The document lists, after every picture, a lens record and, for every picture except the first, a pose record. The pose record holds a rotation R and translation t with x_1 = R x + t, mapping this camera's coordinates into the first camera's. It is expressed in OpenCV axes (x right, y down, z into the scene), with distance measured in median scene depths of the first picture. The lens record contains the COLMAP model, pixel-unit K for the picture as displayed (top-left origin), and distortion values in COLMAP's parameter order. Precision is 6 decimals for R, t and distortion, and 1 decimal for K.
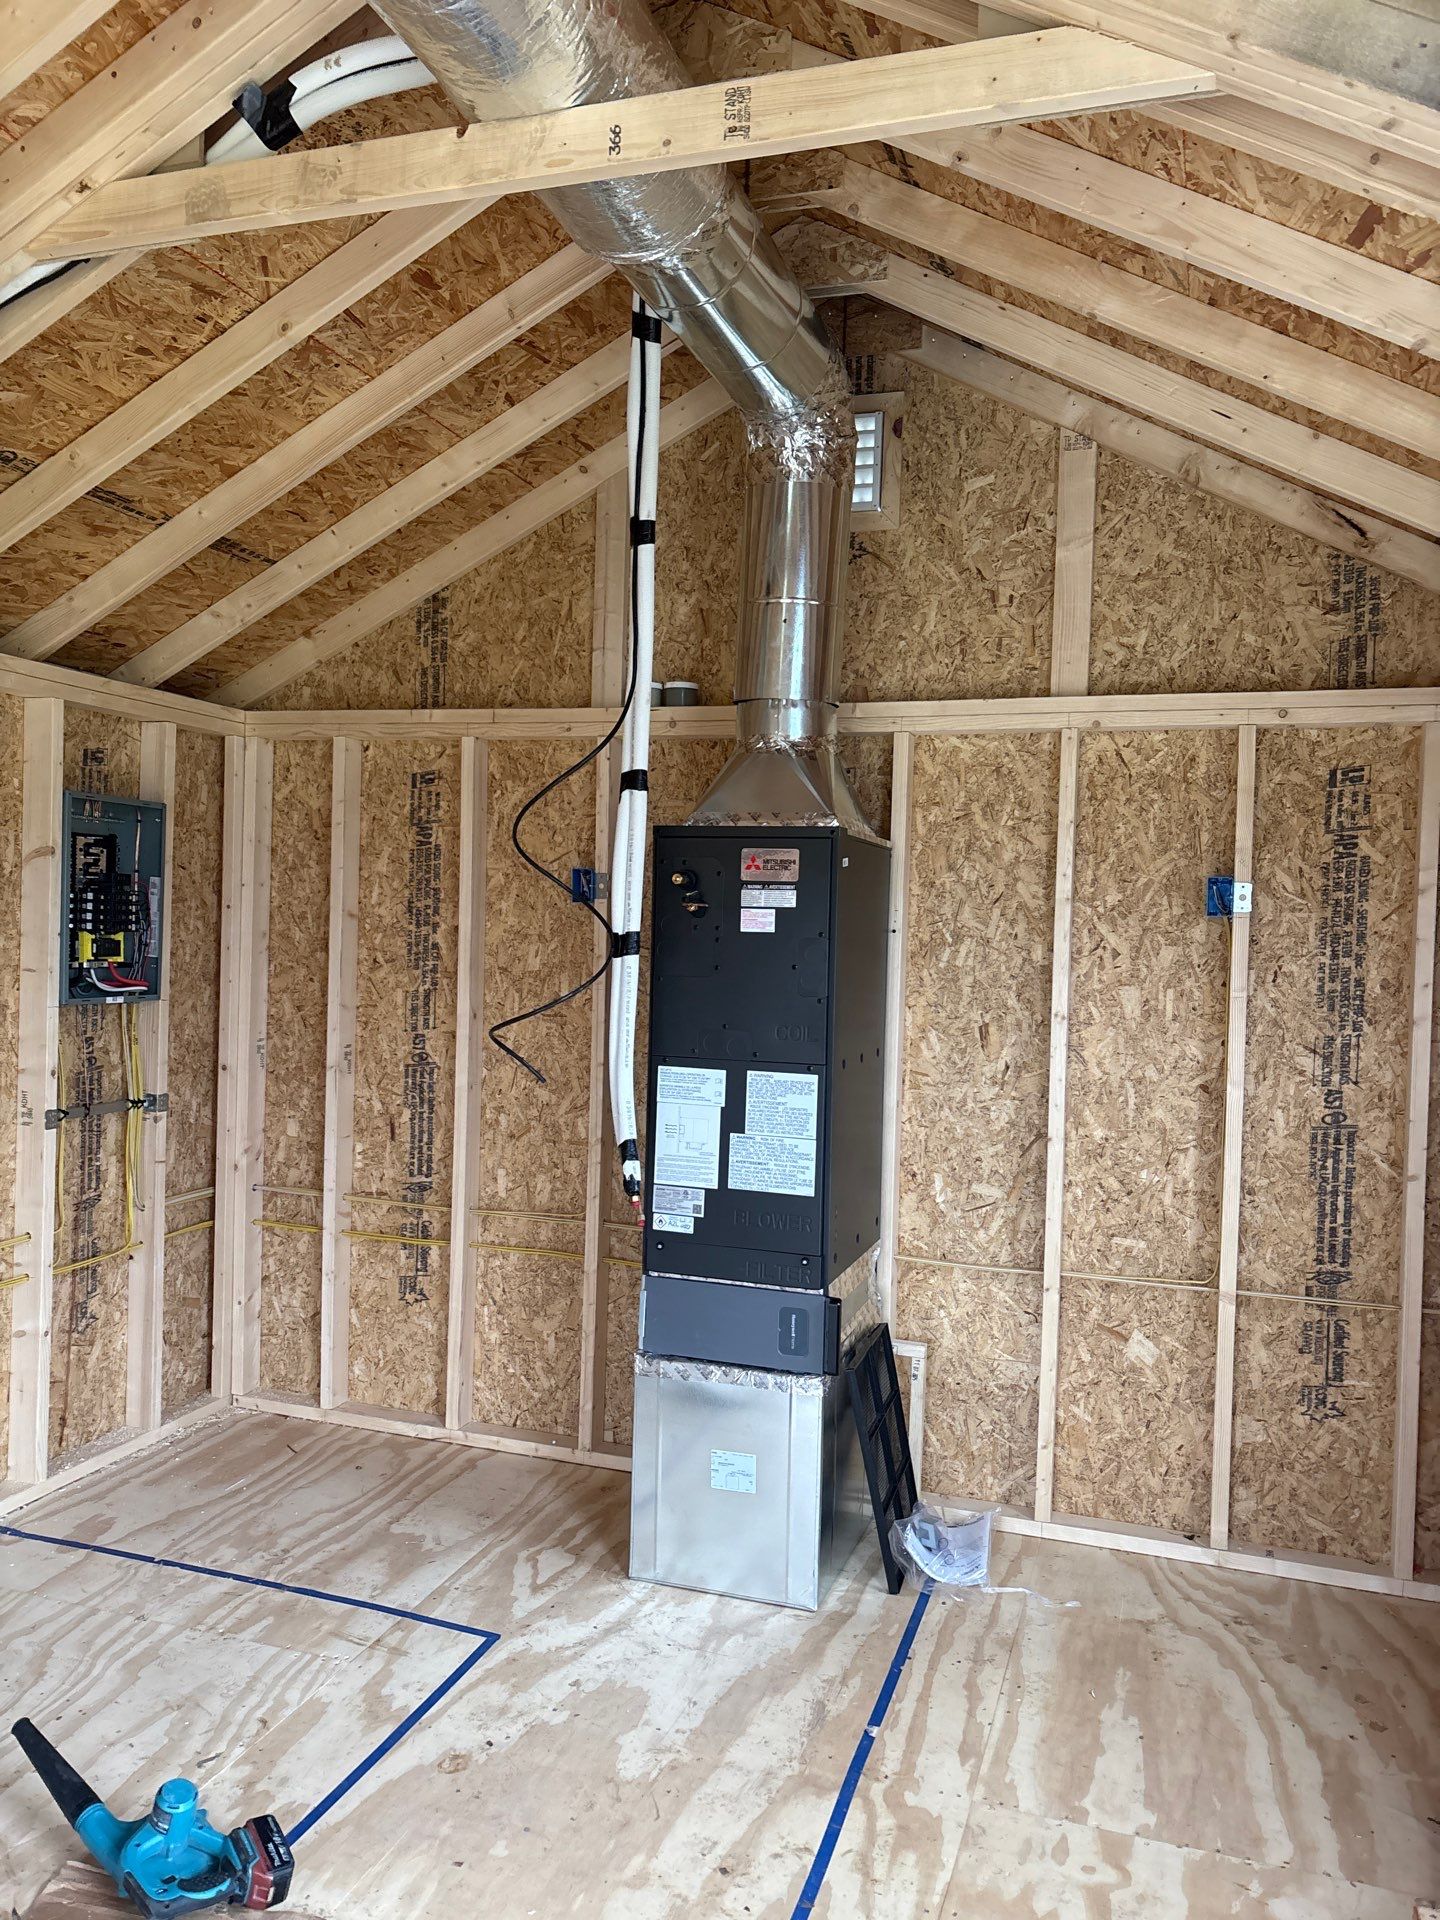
lens RADIAL K [[1459.5, 0, 720.0], [0, 1459.5, 960.0], [0, 0, 1]] dist [0.048869, -0.073933]
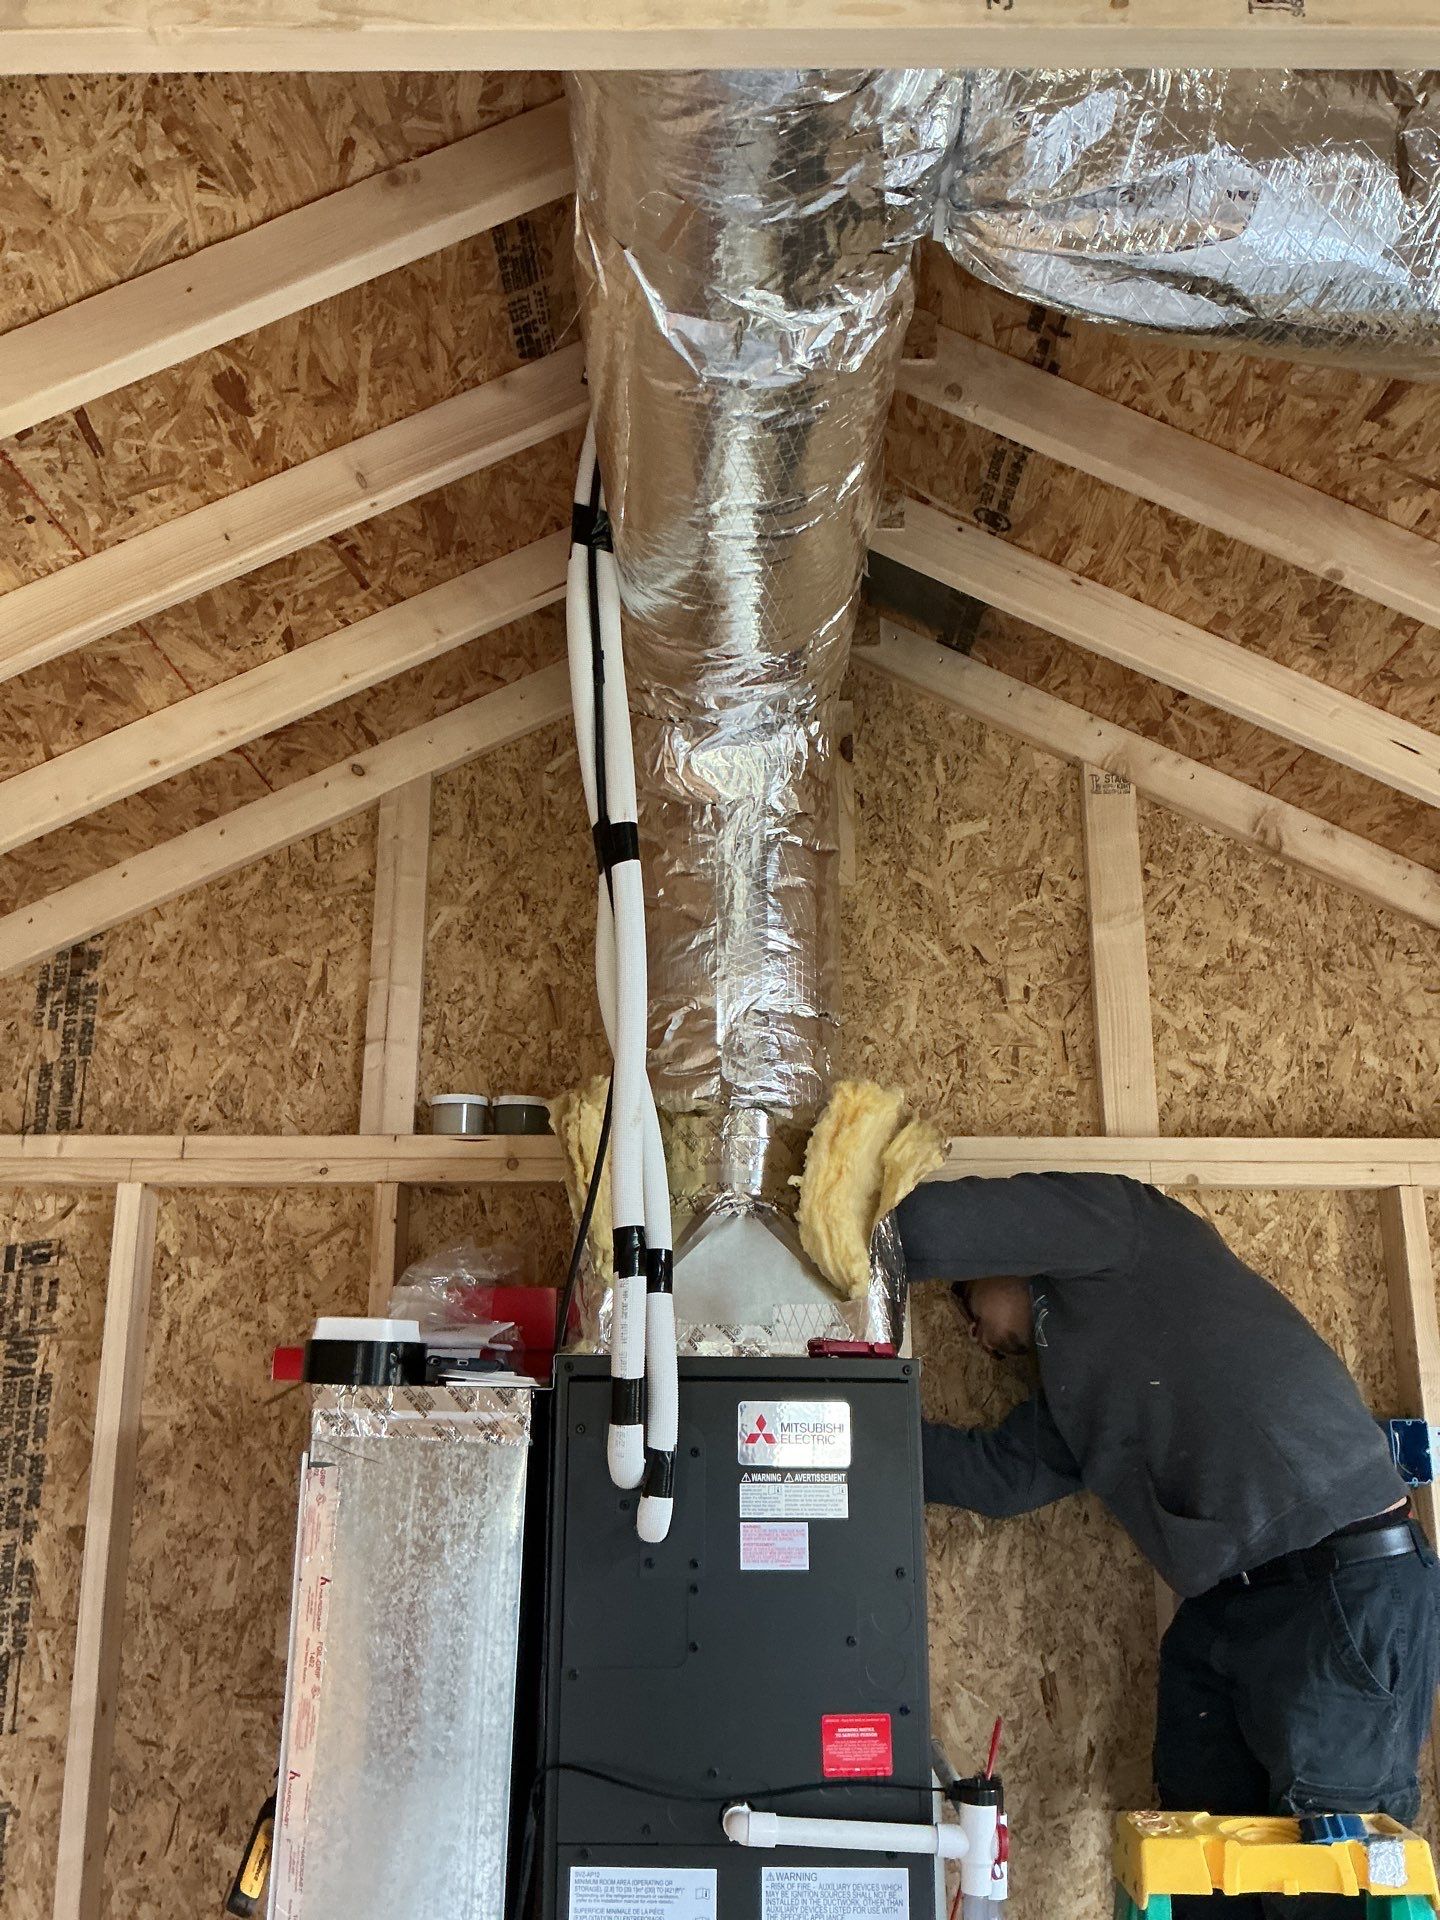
lens RADIAL K [[1592.7, 0, 718.5], [0, 1592.7, 956.0], [0, 0, 1]] dist [0.127067, -0.252685]
pose [[0.950617, 0.052587, 0.305880, -0.171330], [0.032848, 0.962959, -0.267638, -0.069065], [-0.308624, 0.264469, 0.913678, 0.366798]]
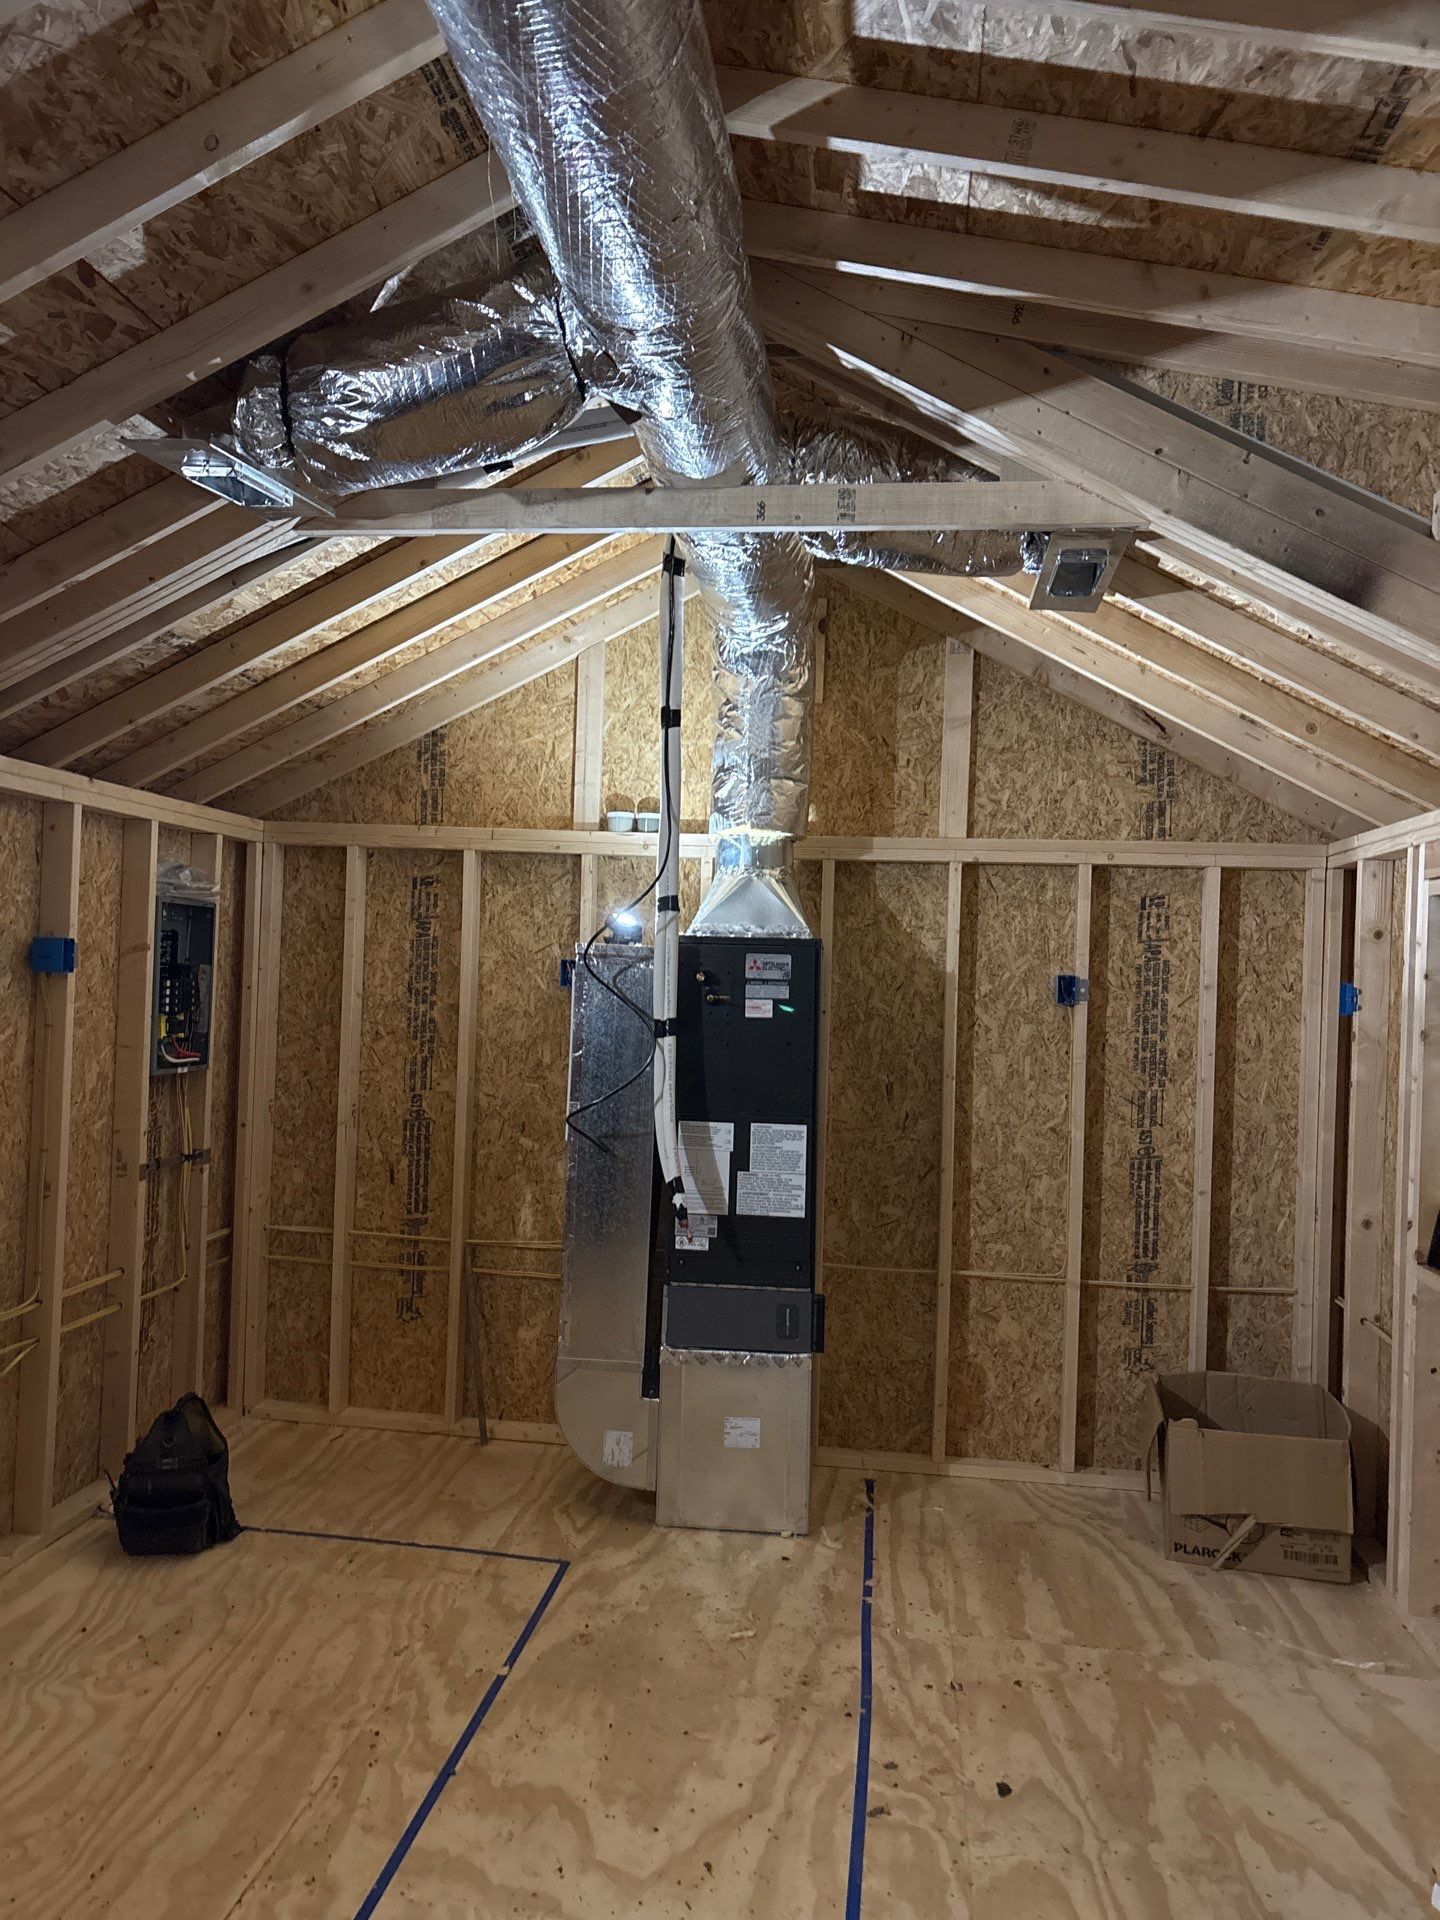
lens RADIAL K [[1466.6, 0, 697.7], [0, 1466.6, 964.0], [0, 0, 1]] dist [0.117114, -0.244913]
pose [[0.983022, 0.005241, 0.183413, -0.237250], [-0.000658, 0.999686, -0.025041, -0.030496], [-0.183486, 0.024495, 0.982717, -0.273804]]
